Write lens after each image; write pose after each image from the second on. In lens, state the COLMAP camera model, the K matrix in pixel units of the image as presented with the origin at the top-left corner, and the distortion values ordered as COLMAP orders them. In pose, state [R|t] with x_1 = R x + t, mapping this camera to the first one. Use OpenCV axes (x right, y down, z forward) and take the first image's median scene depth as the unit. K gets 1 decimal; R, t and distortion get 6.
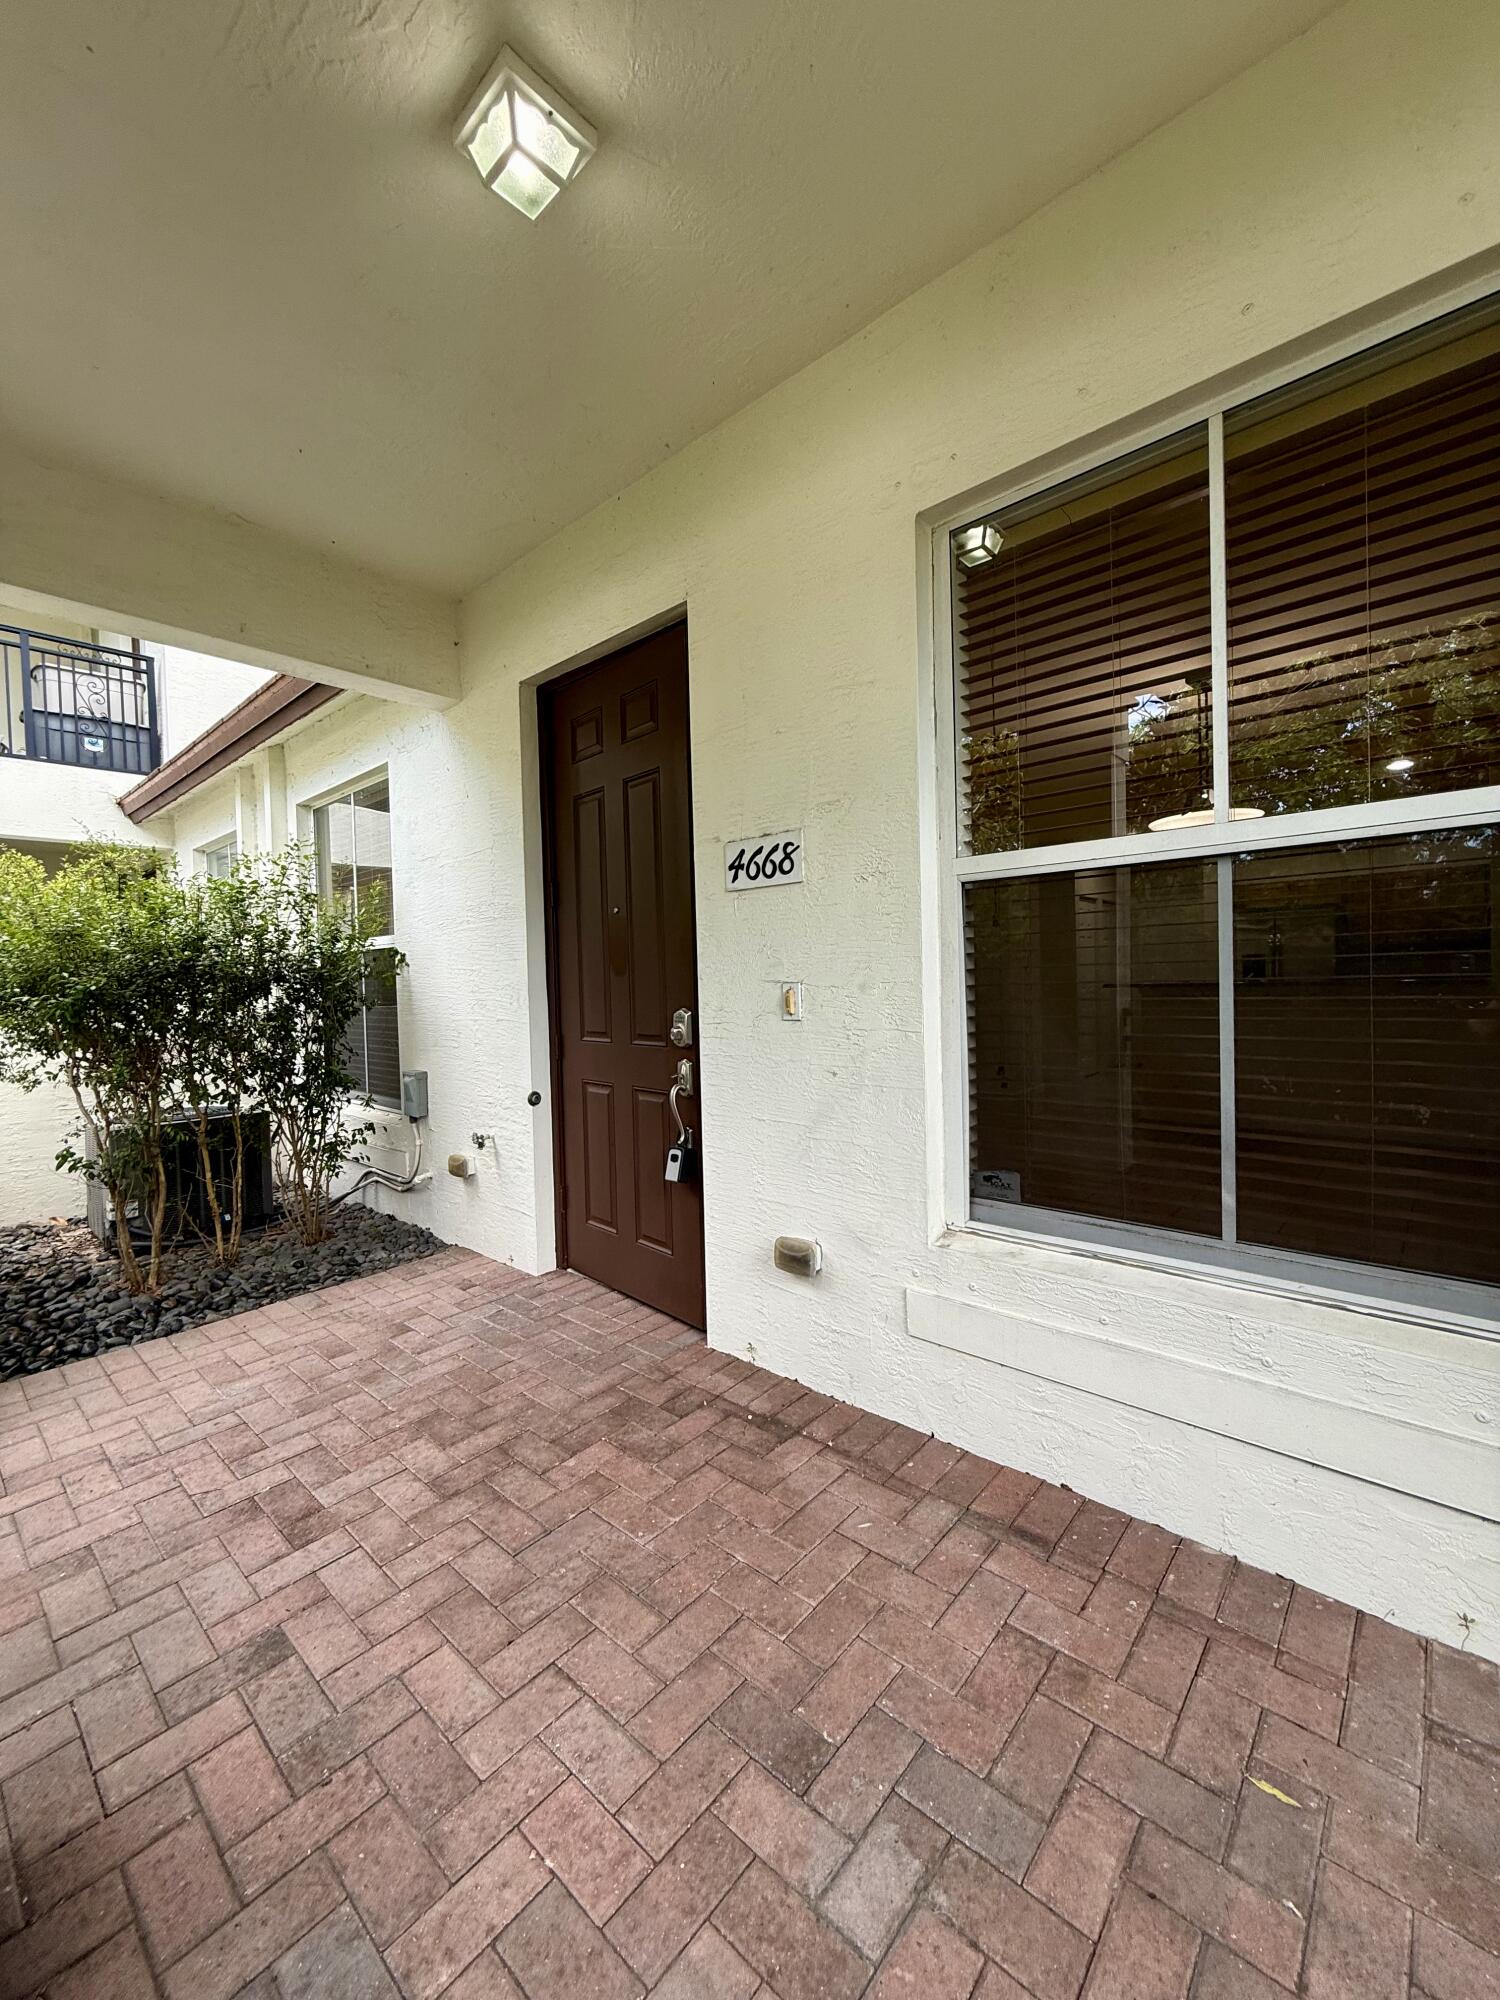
lens RADIAL K [[798.4, 0, 751.7], [0, 798.4, 996.3], [0, 0, 1]] dist [-0.000052, 0.000036]
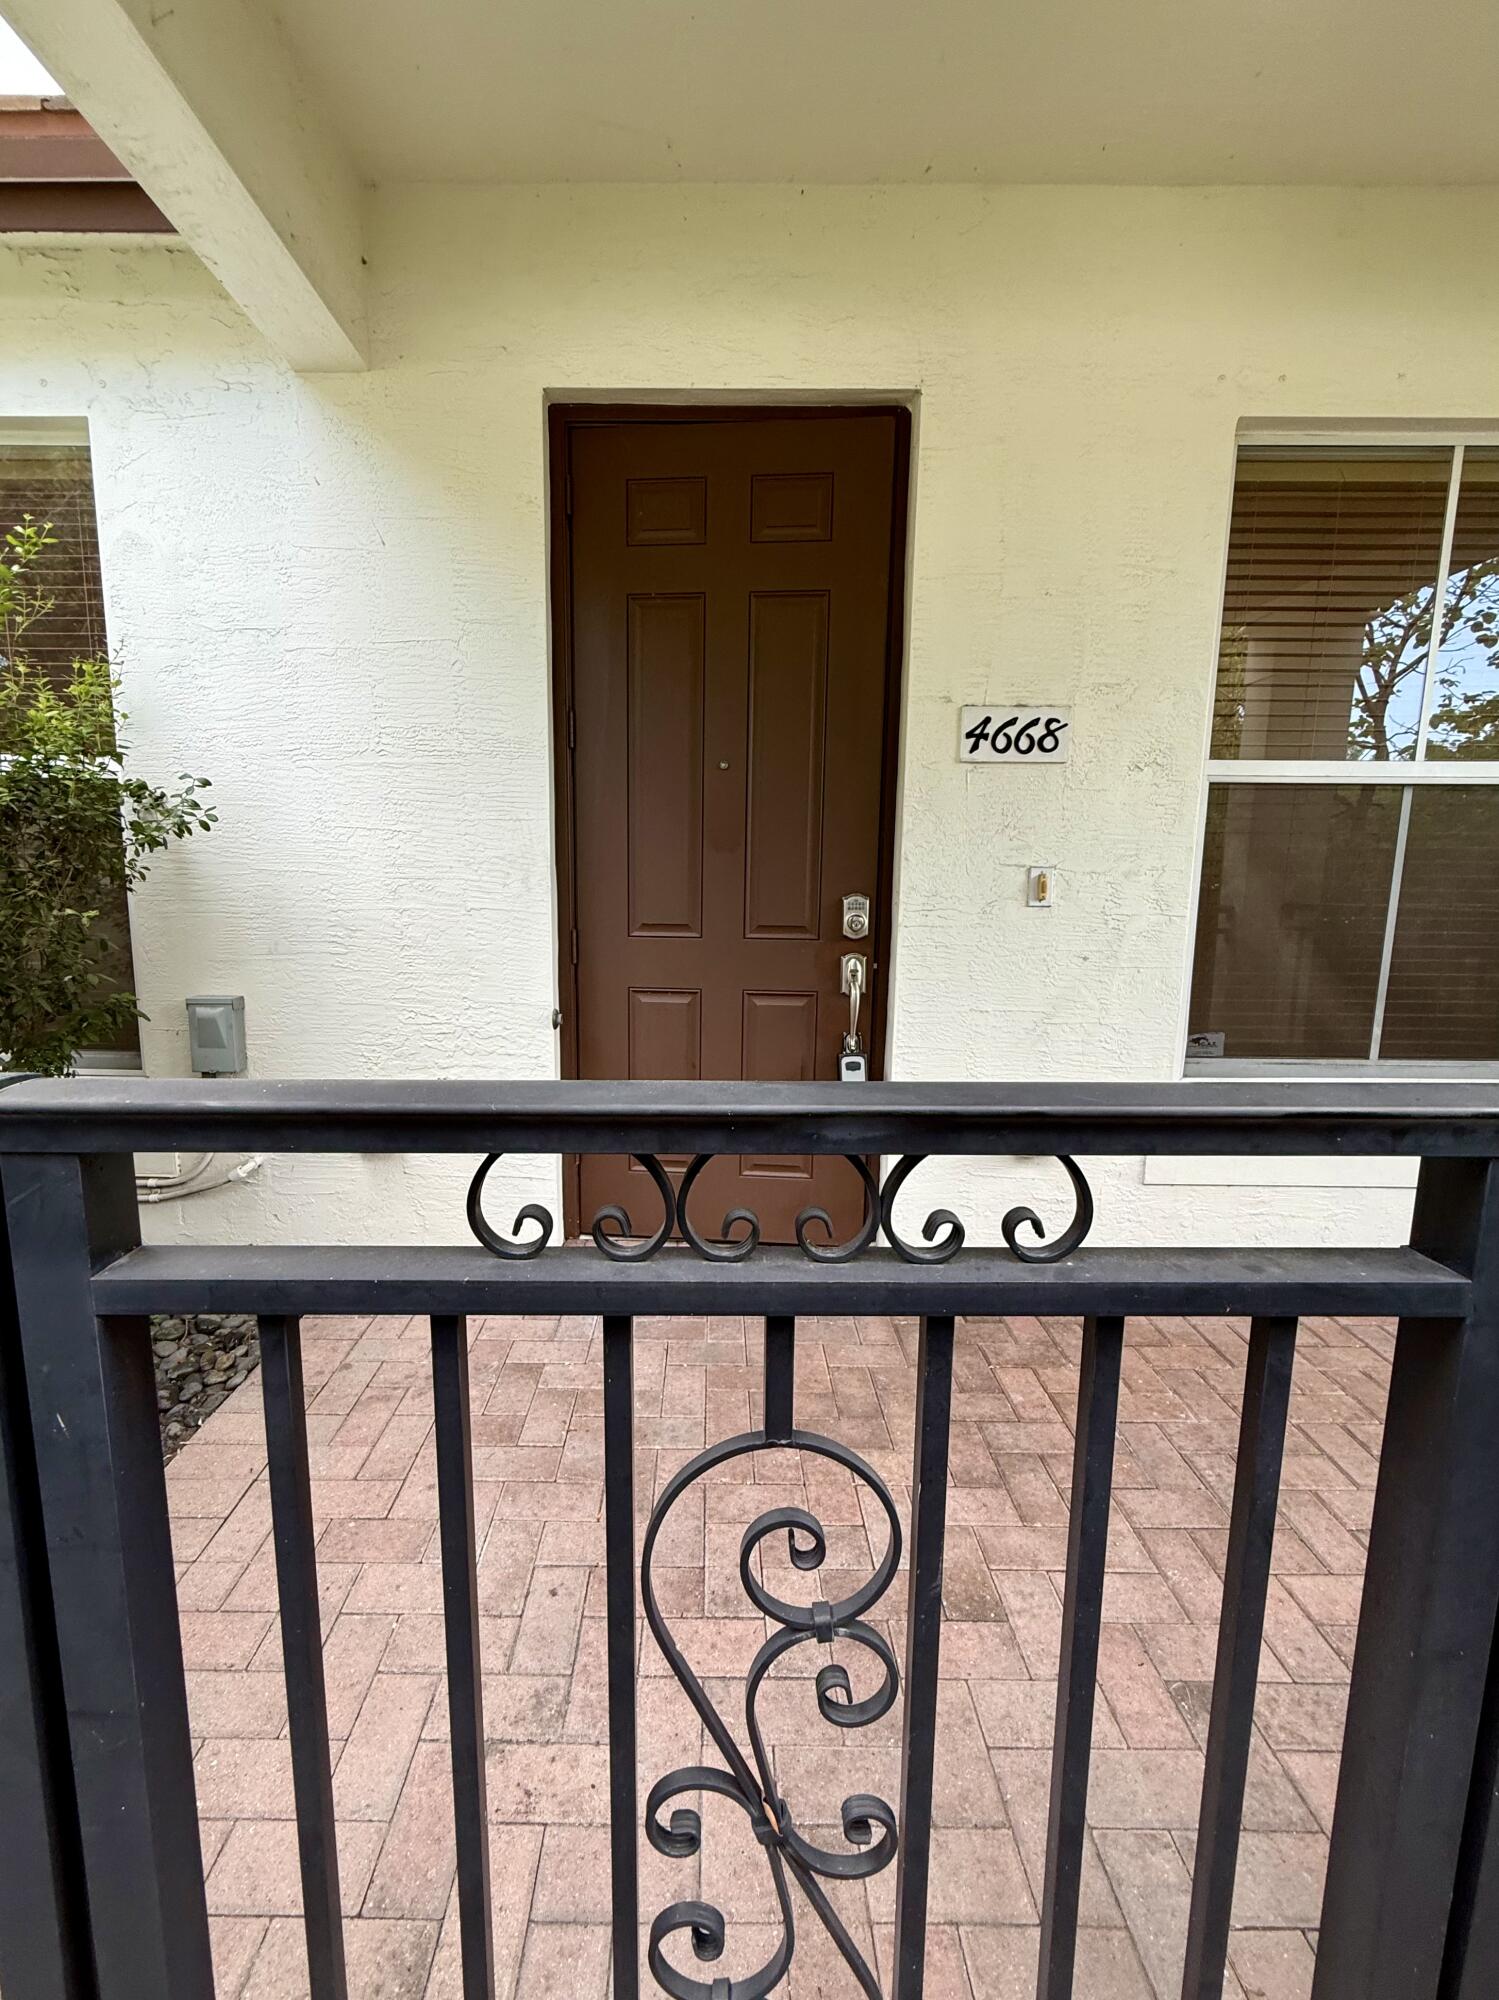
lens RADIAL K [[836.8, 0, 713.5], [0, 836.8, 996.5], [0, 0, 1]] dist [-0.000637, 0.000211]
pose [[0.750824, -0.062044, 0.657581, -0.947282], [-0.014229, 0.993828, 0.110016, 0.033344], [-0.660349, -0.091959, 0.745308, 0.499855]]
